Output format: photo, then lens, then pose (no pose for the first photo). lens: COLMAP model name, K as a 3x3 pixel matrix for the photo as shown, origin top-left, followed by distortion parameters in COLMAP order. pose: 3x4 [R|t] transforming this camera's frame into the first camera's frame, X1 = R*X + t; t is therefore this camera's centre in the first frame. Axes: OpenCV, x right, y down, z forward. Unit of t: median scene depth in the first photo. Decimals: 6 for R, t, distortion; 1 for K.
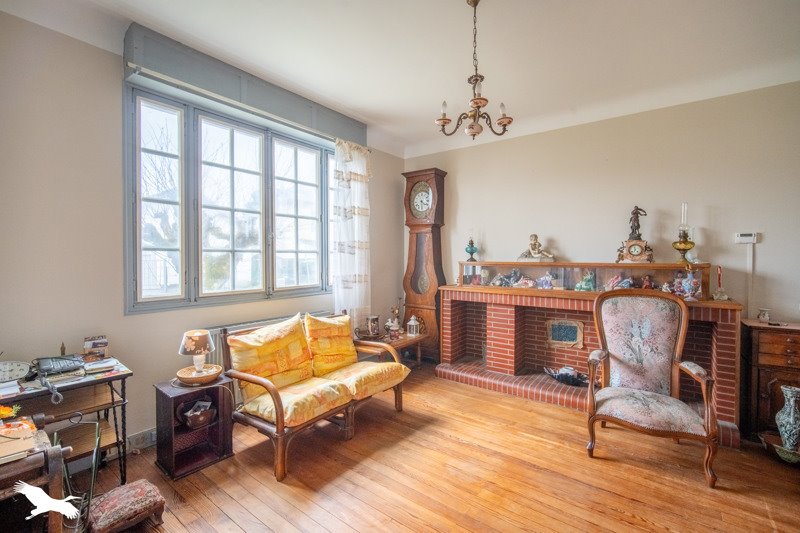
lens RADIAL K [[349.5, 0, 400.0], [0, 349.5, 266.5], [0, 0, 1]] dist [-0.000847, -0.000184]
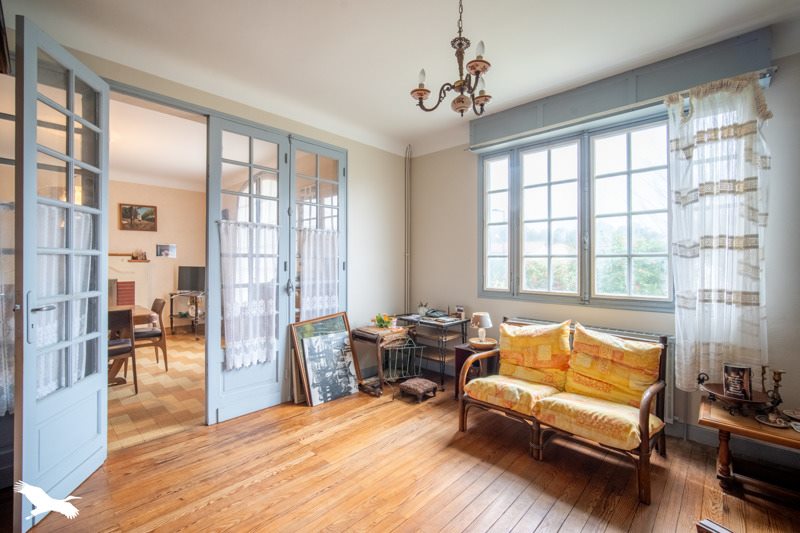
lens RADIAL K [[354.4, 0, 404.8], [0, 354.4, 269.4], [0, 0, 1]] dist [-0.001157, -0.000252]
pose [[-0.093507, 0.017393, -0.995467, 0.816929], [-0.031850, 0.999283, 0.020452, -0.012257], [0.995109, 0.033618, -0.092886, 0.735897]]
